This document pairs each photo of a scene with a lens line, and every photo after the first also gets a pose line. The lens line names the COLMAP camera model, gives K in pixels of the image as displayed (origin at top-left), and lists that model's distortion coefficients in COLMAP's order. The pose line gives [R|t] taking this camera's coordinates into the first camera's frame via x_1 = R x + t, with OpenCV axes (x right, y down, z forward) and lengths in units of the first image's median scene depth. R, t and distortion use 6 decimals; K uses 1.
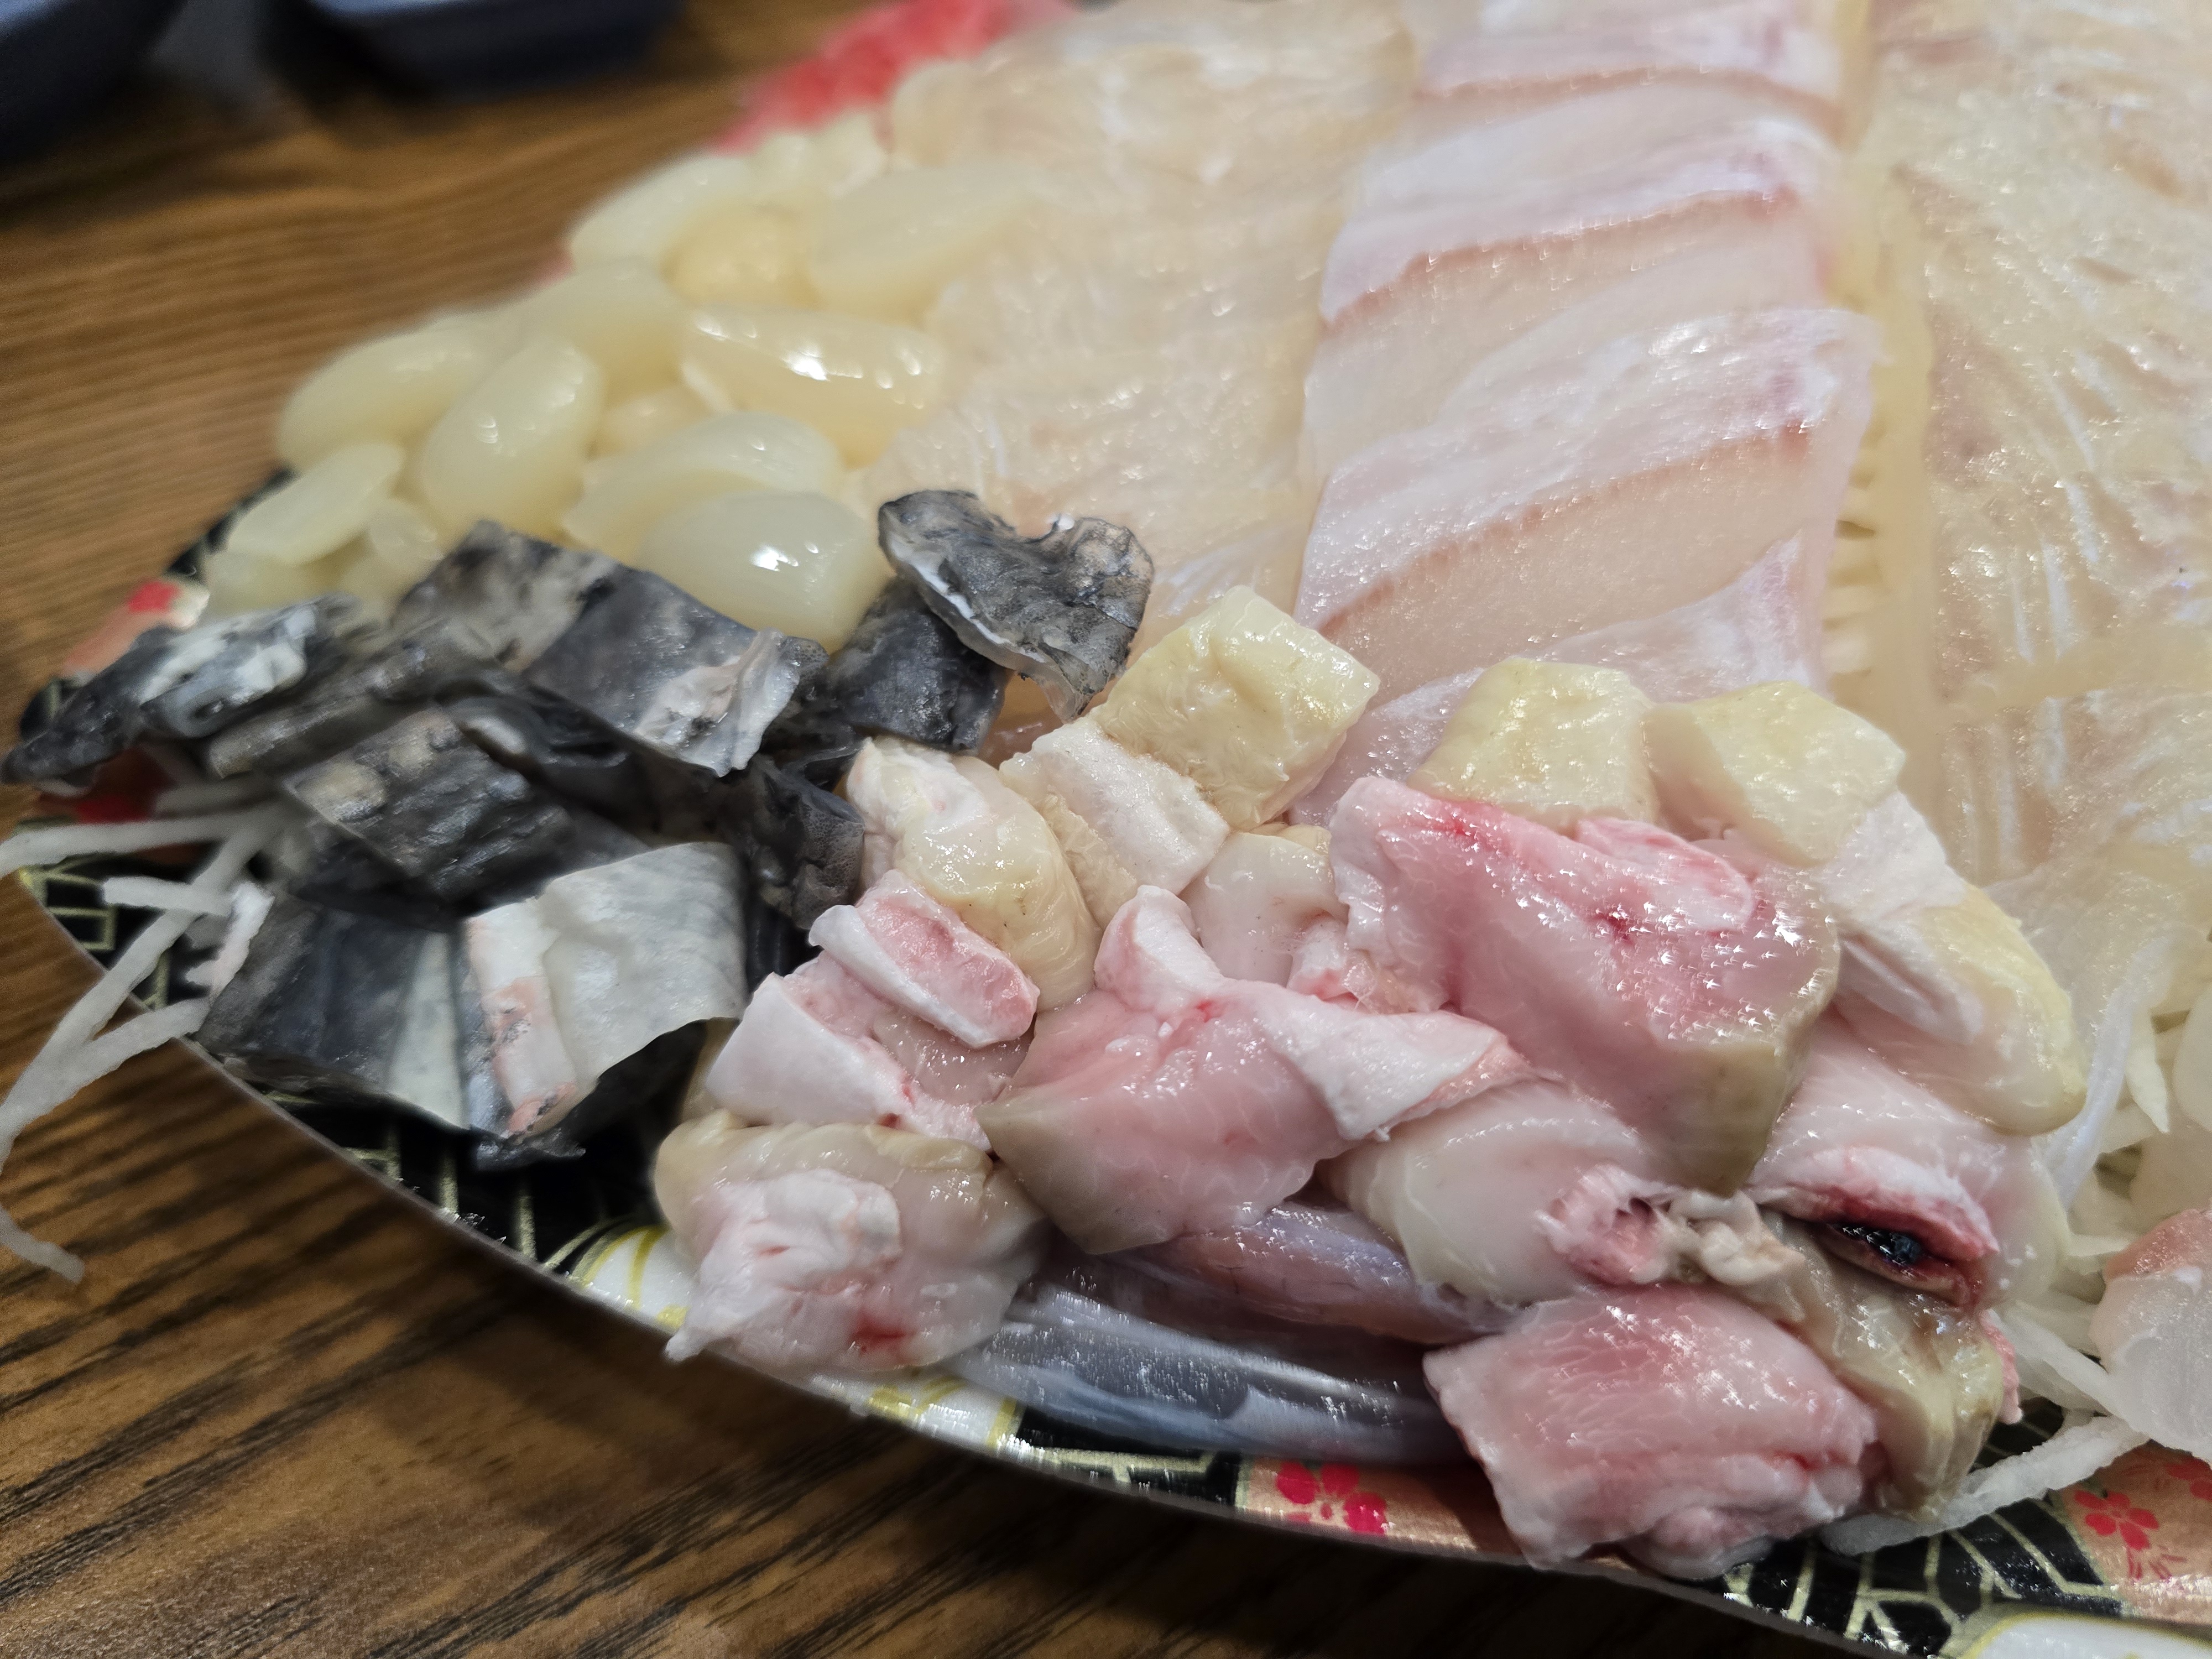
lens RADIAL K [[1608.9, 0, 1114.9], [0, 1608.9, 837.0], [0, 0, 1]] dist [-0.005343, -0.004419]
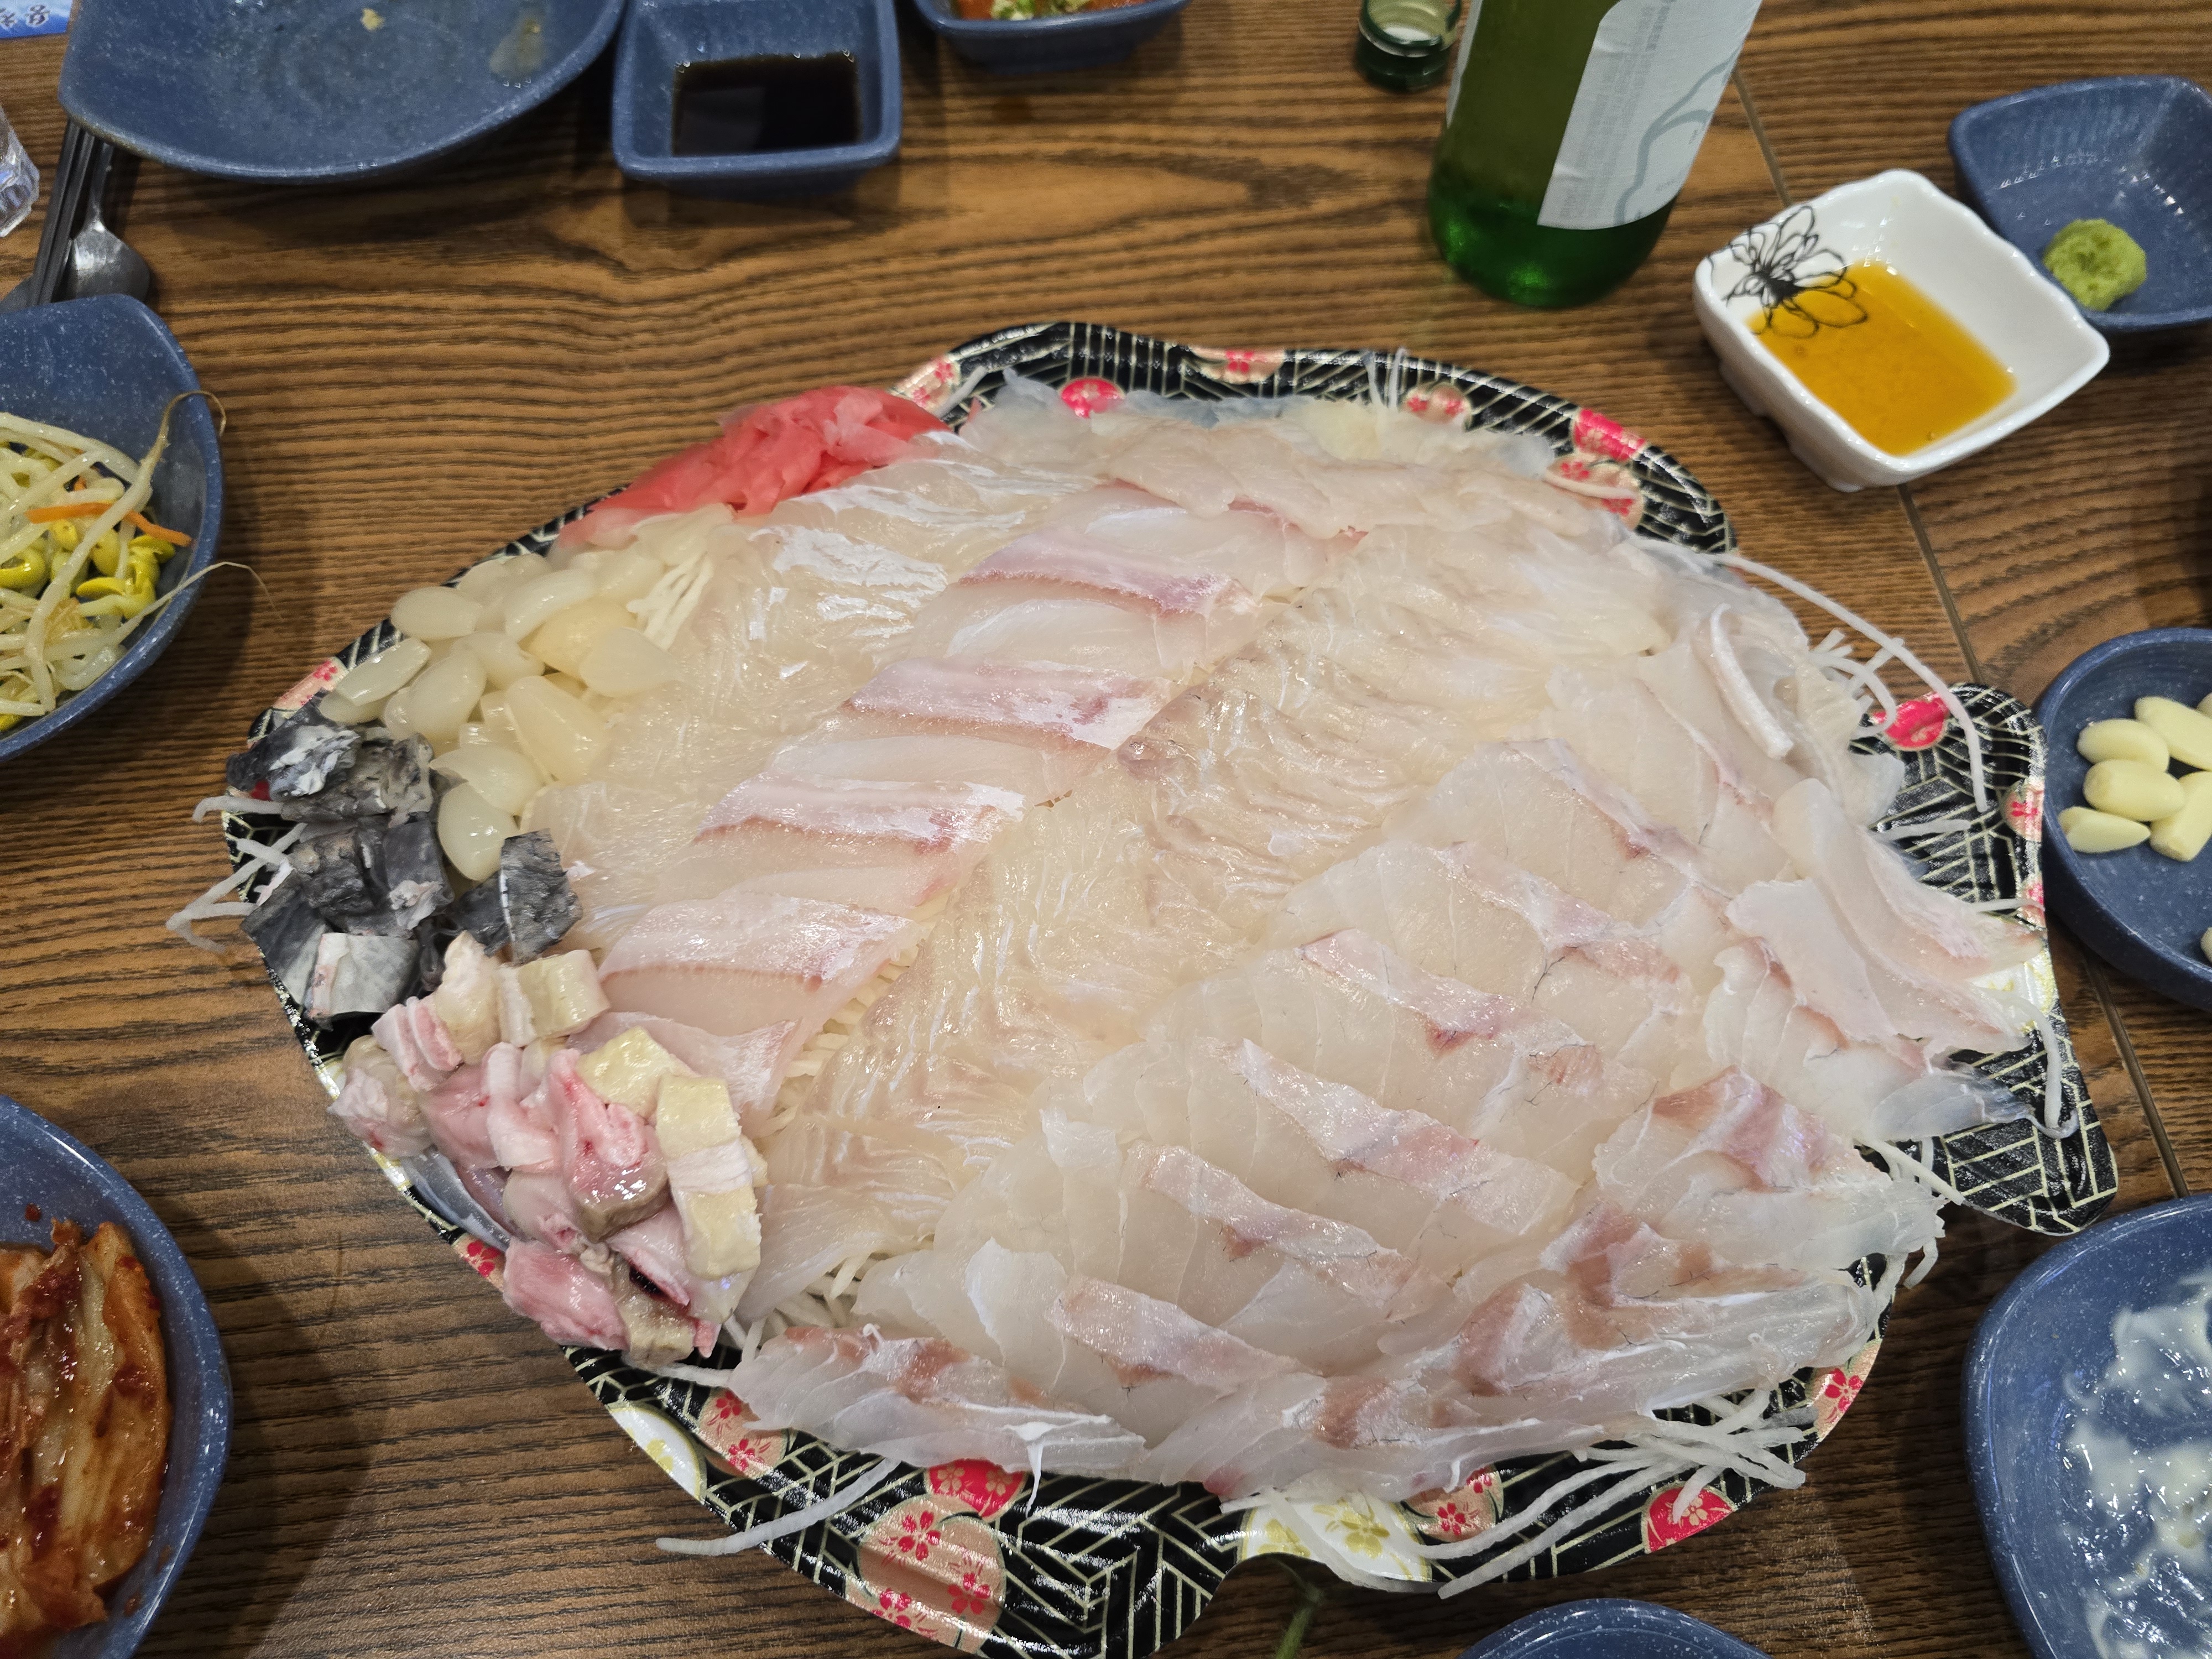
lens RADIAL K [[1608.9, 0, 1114.9], [0, 1608.9, 837.0], [0, 0, 1]] dist [-0.005343, -0.004419]
pose [[0.884065, 0.410993, -0.222516, 1.187549], [-0.332360, 0.887594, 0.318927, -1.266635], [0.328580, -0.207997, 0.921288, -0.916968]]
